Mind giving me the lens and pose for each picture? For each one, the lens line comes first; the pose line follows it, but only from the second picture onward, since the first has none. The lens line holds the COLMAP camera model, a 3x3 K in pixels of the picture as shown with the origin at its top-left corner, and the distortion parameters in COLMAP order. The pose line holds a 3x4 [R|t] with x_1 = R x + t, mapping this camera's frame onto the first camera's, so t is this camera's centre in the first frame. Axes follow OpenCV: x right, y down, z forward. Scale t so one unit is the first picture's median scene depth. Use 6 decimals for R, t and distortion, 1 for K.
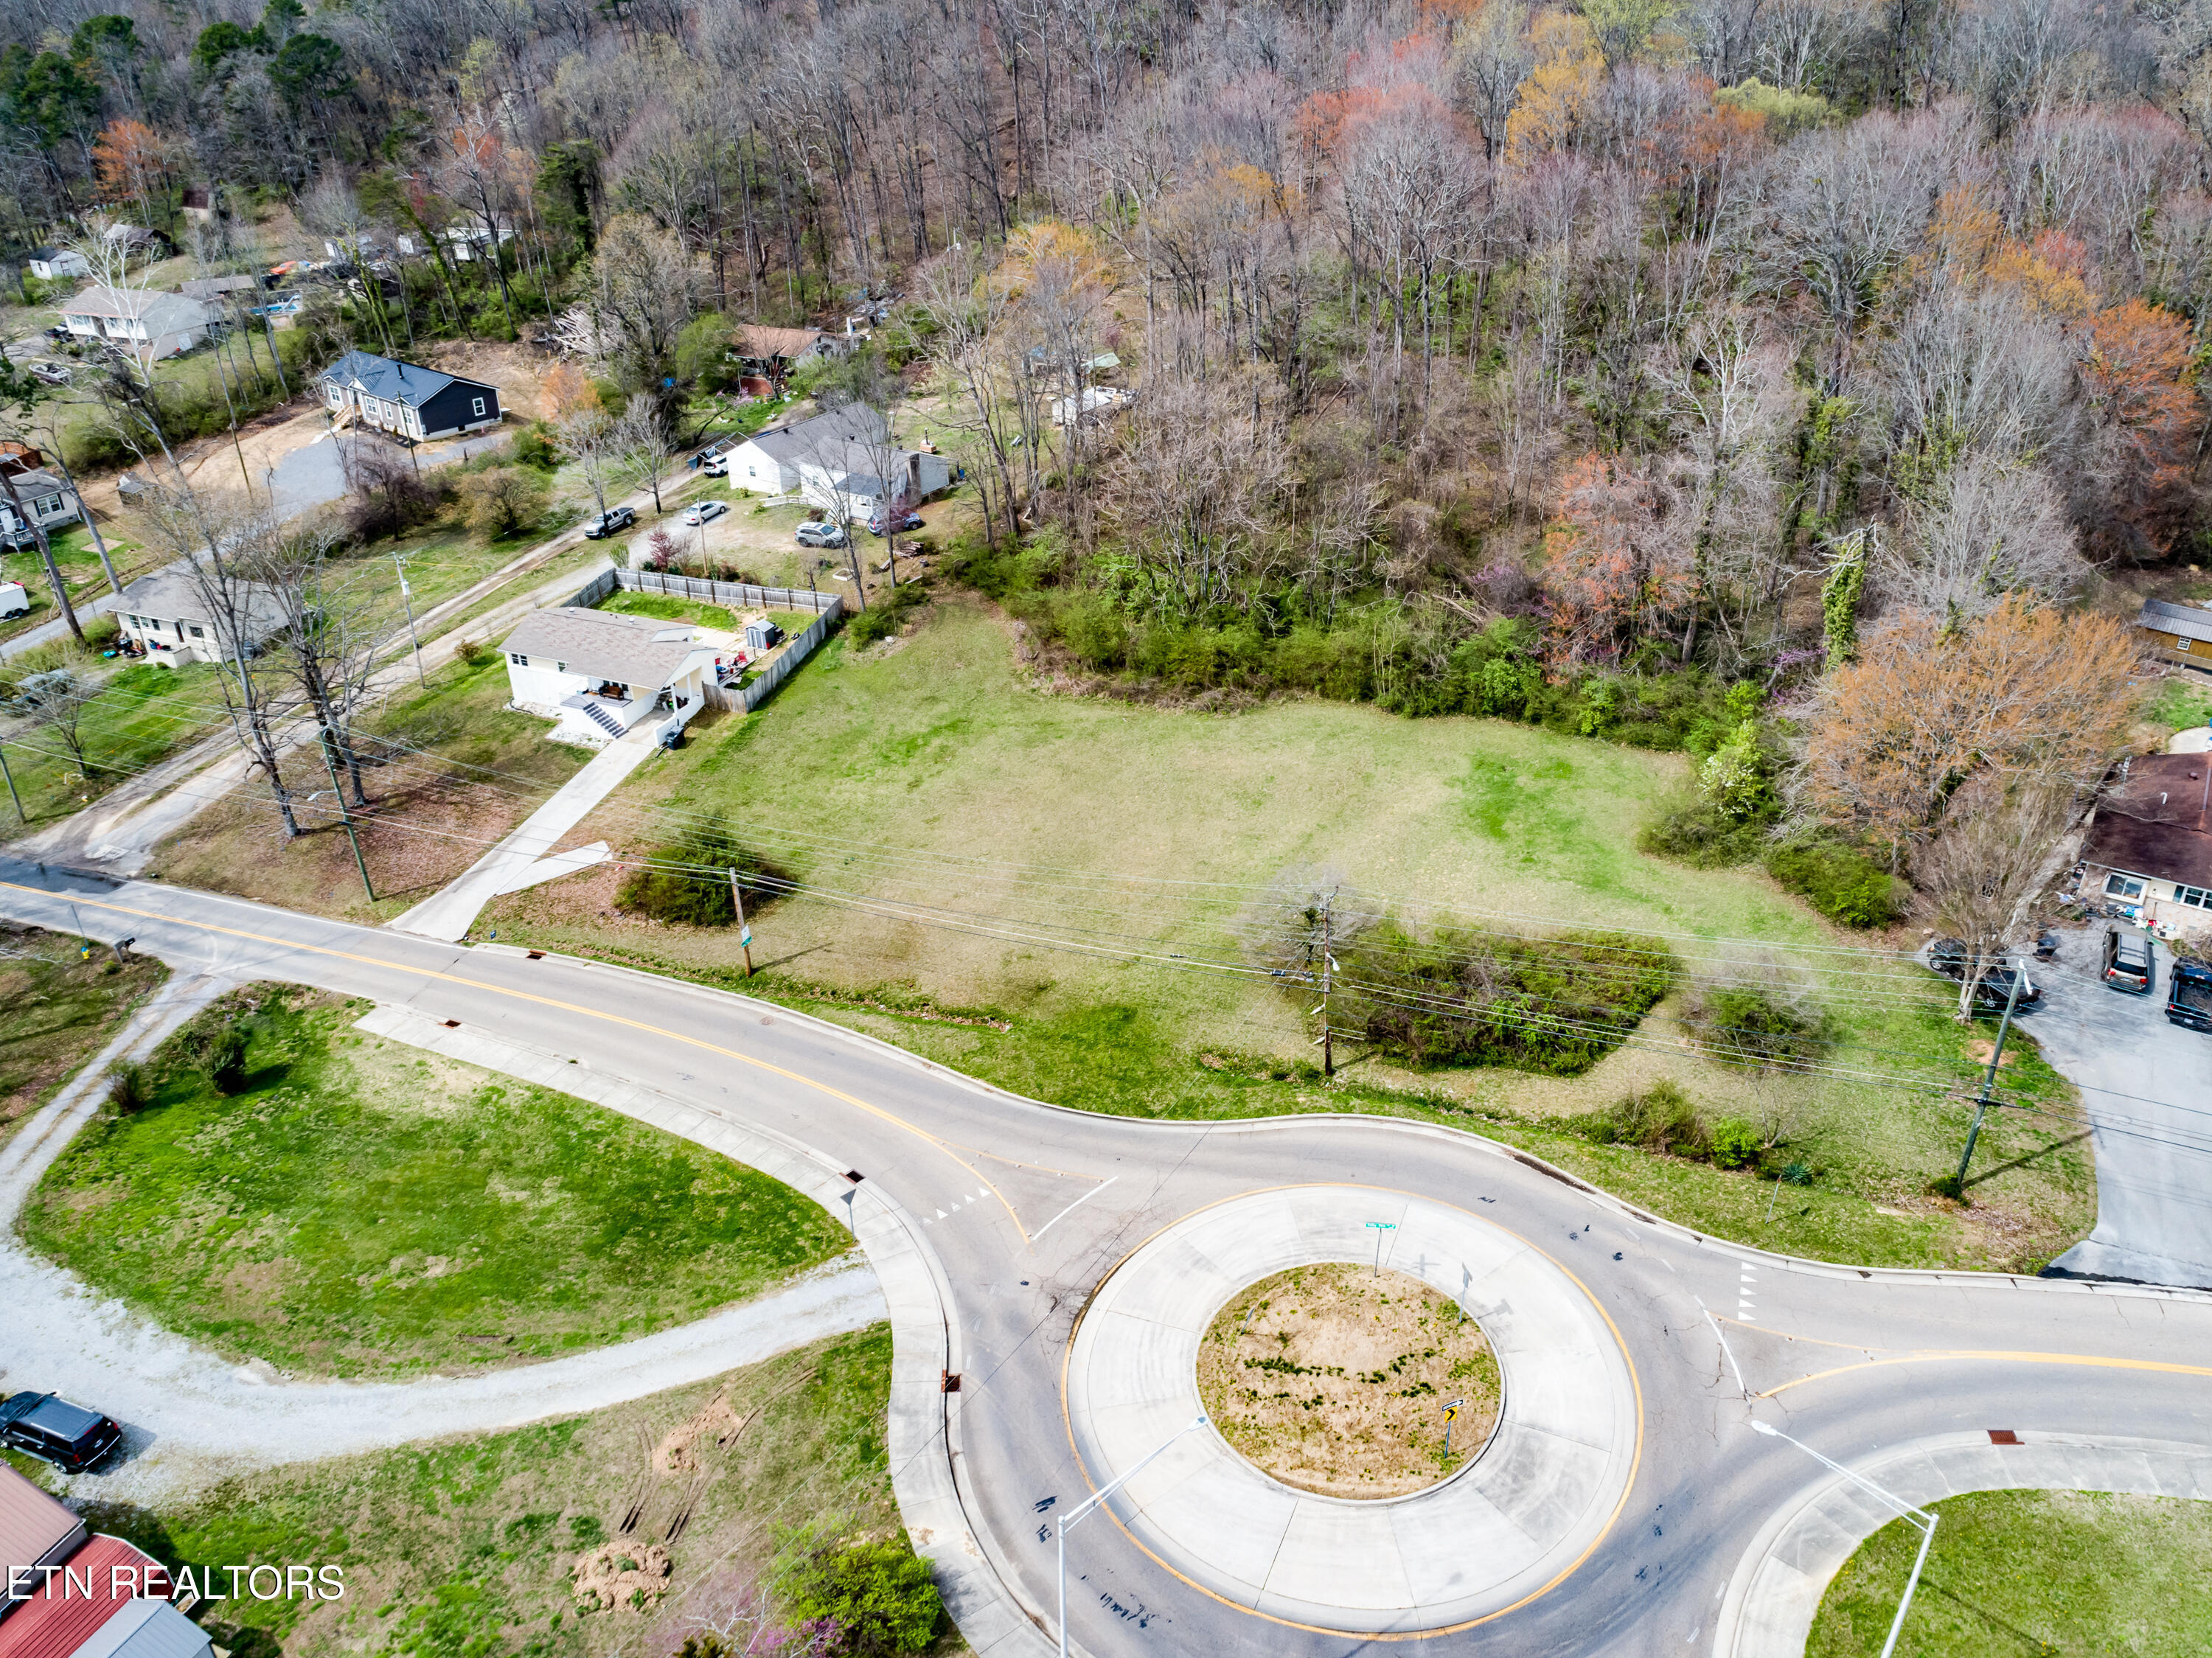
lens RADIAL K [[1659.8, 0, 1116.6], [0, 1659.8, 827.6], [0, 0, 1]] dist [-0.026729, 0.013143]
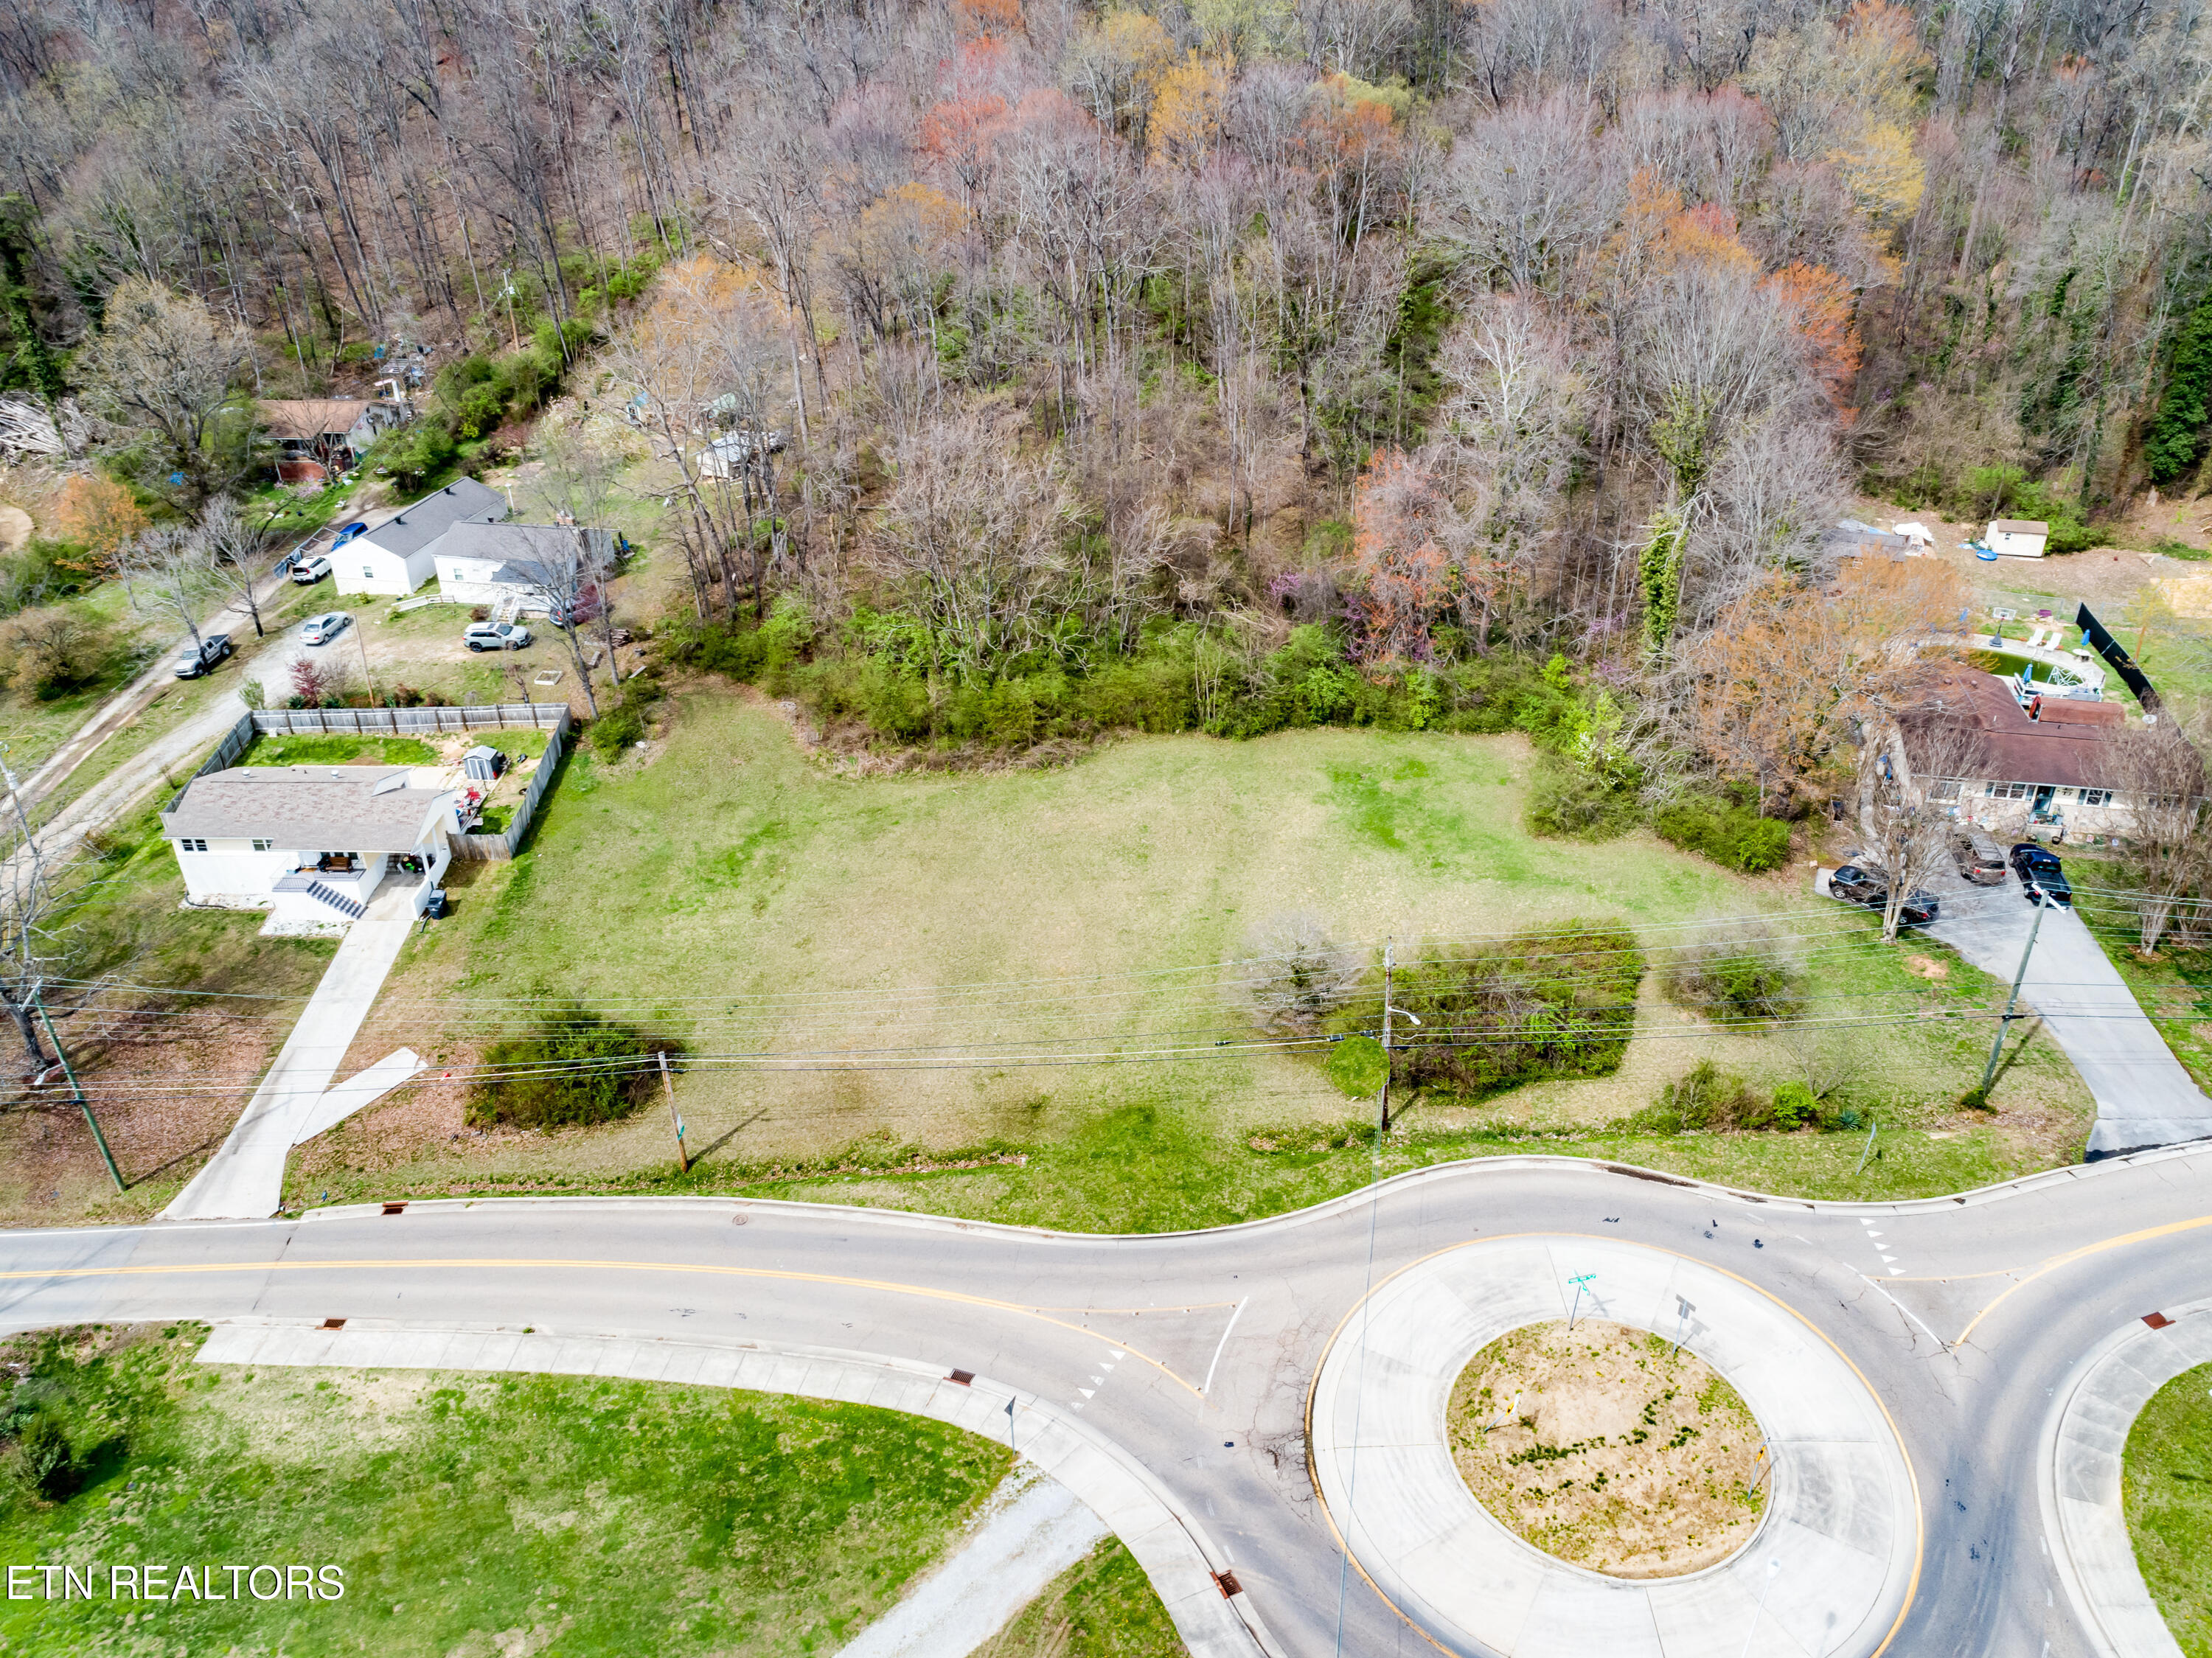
lens RADIAL K [[1659.8, 0, 1116.7], [0, 1659.8, 827.6], [0, 0, 1]] dist [-0.026729, 0.013143]
pose [[0.928665, -0.177784, 0.325538, -0.260207], [0.177805, 0.983610, 0.029946, -0.069006], [-0.325526, 0.030073, 0.945055, 0.123406]]
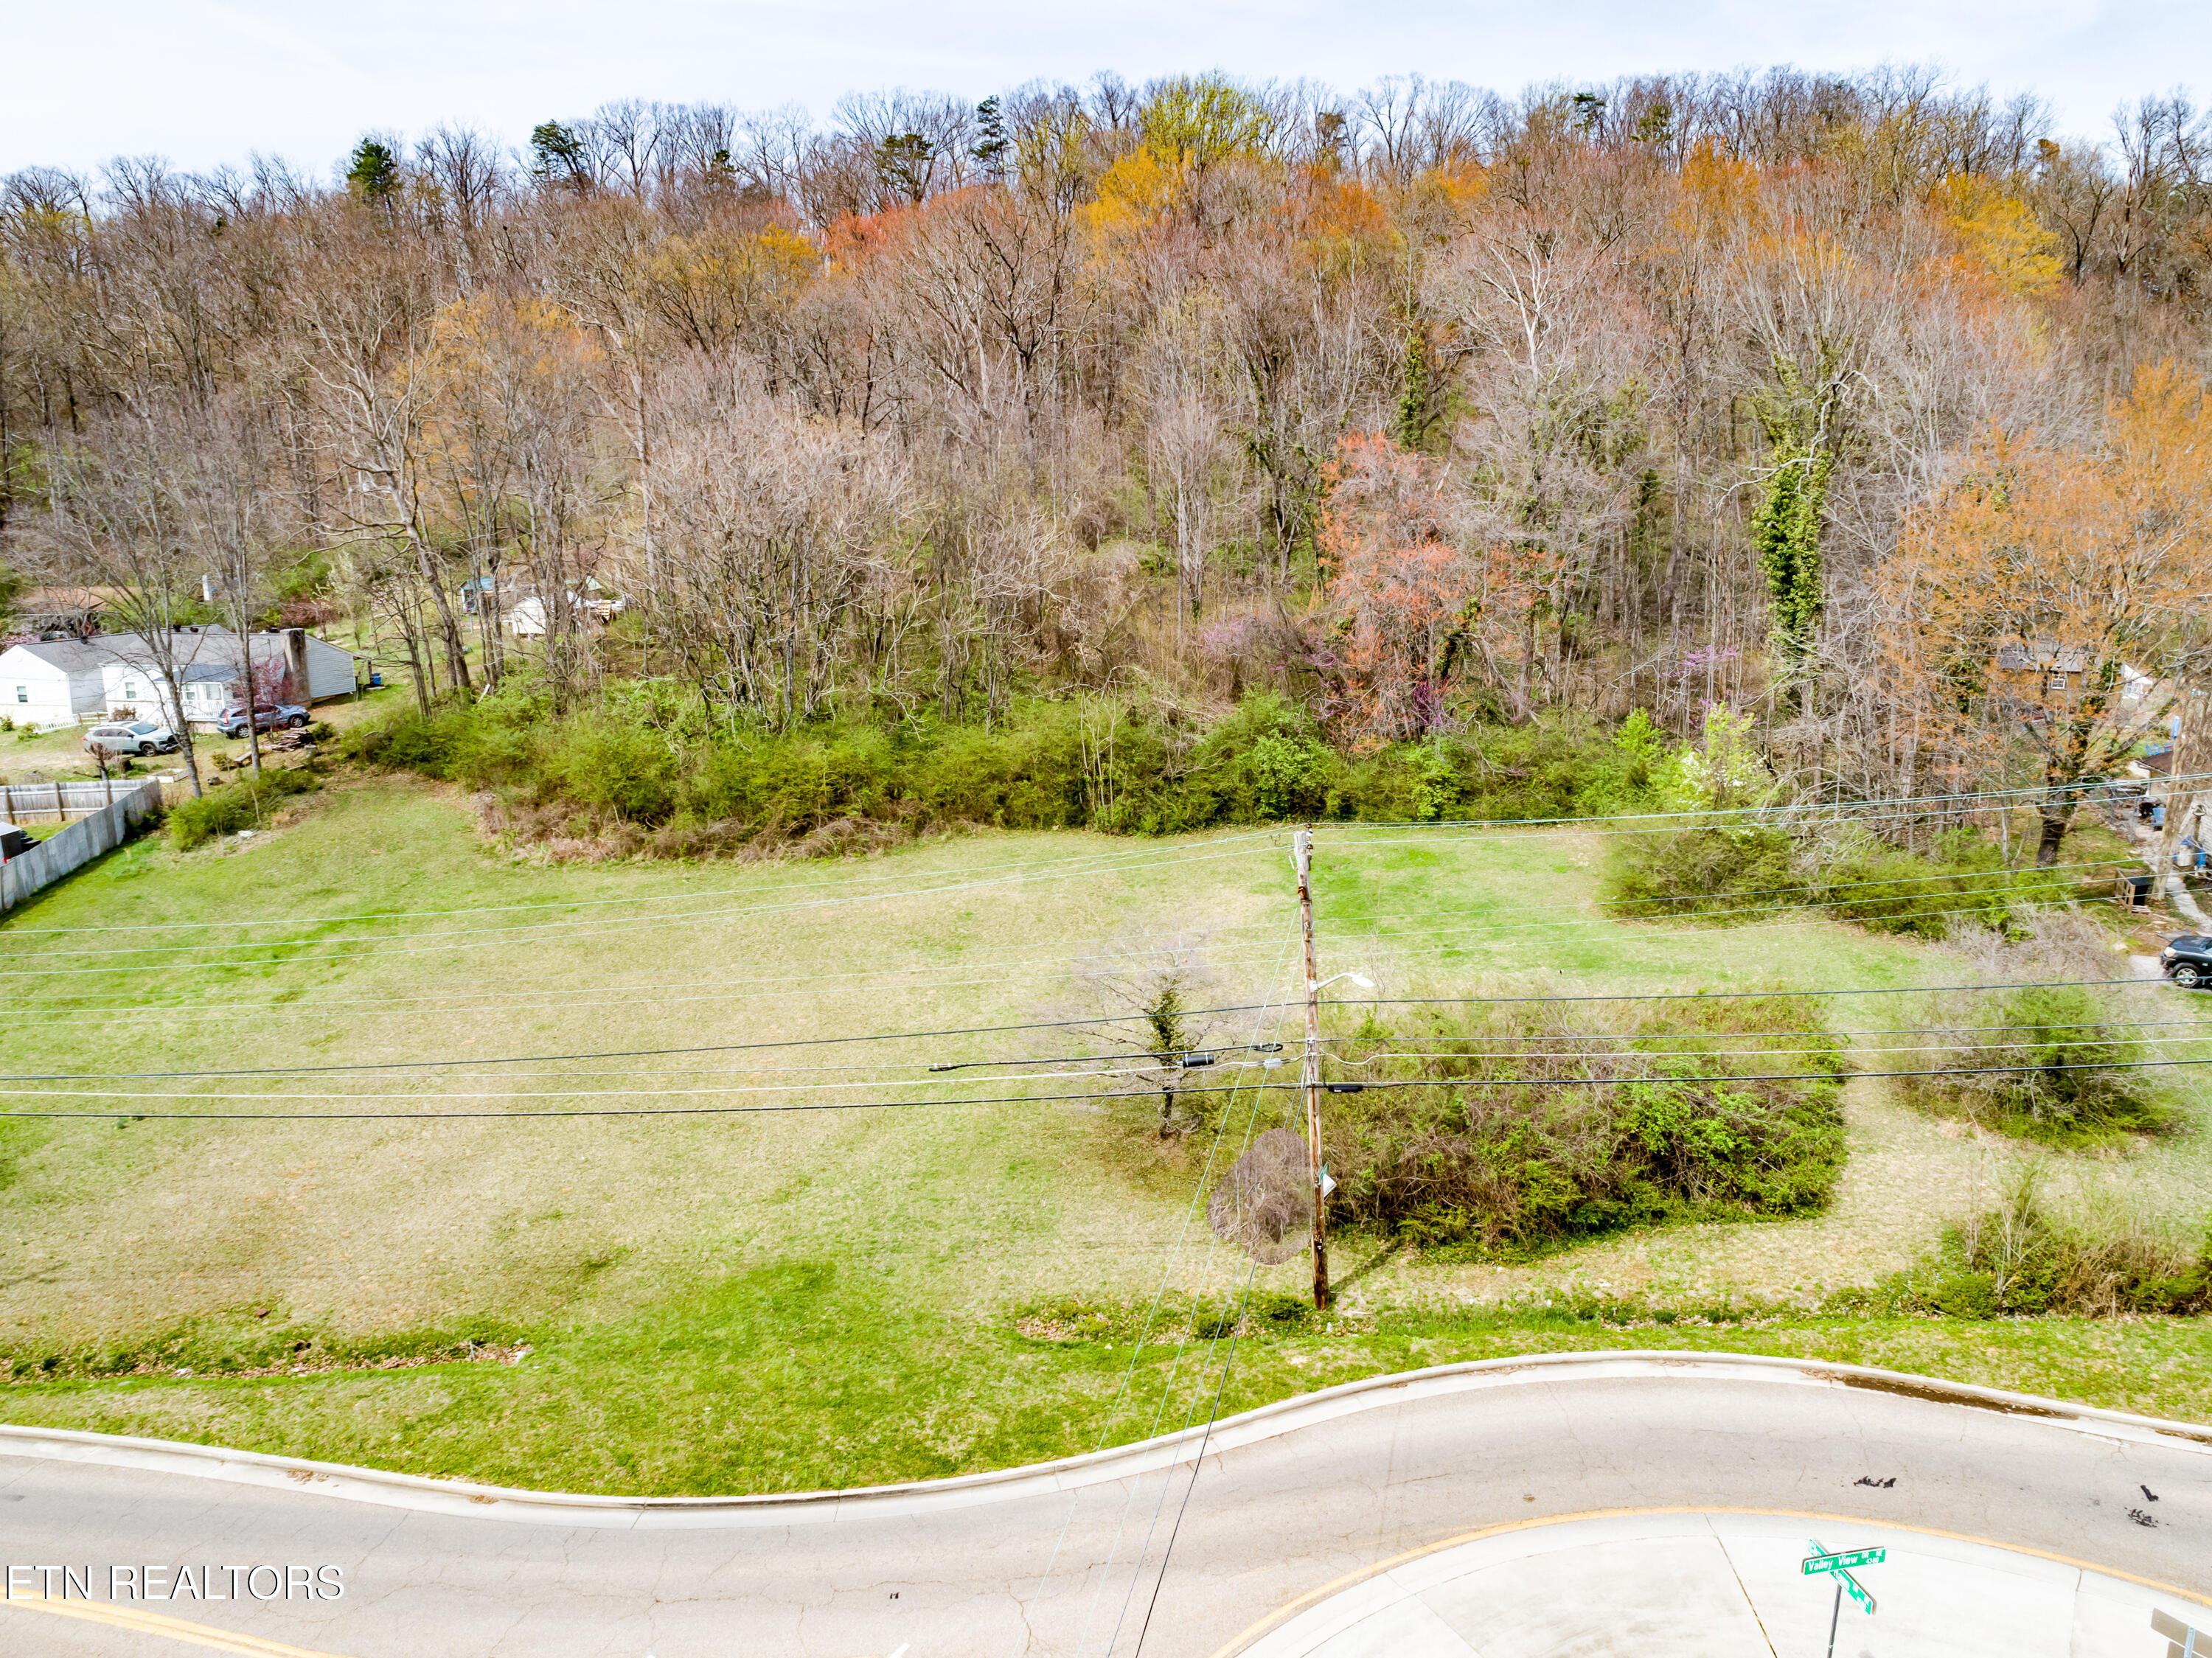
lens RADIAL K [[1659.8, 0, 1118.6], [0, 1659.8, 829.6], [0, 0, 1]] dist [-0.026729, 0.013143]
pose [[0.944123, -0.061603, 0.323786, -0.047044], [0.158039, 0.946692, -0.280709, 0.126401], [-0.289233, 0.316195, 0.903529, 0.515750]]
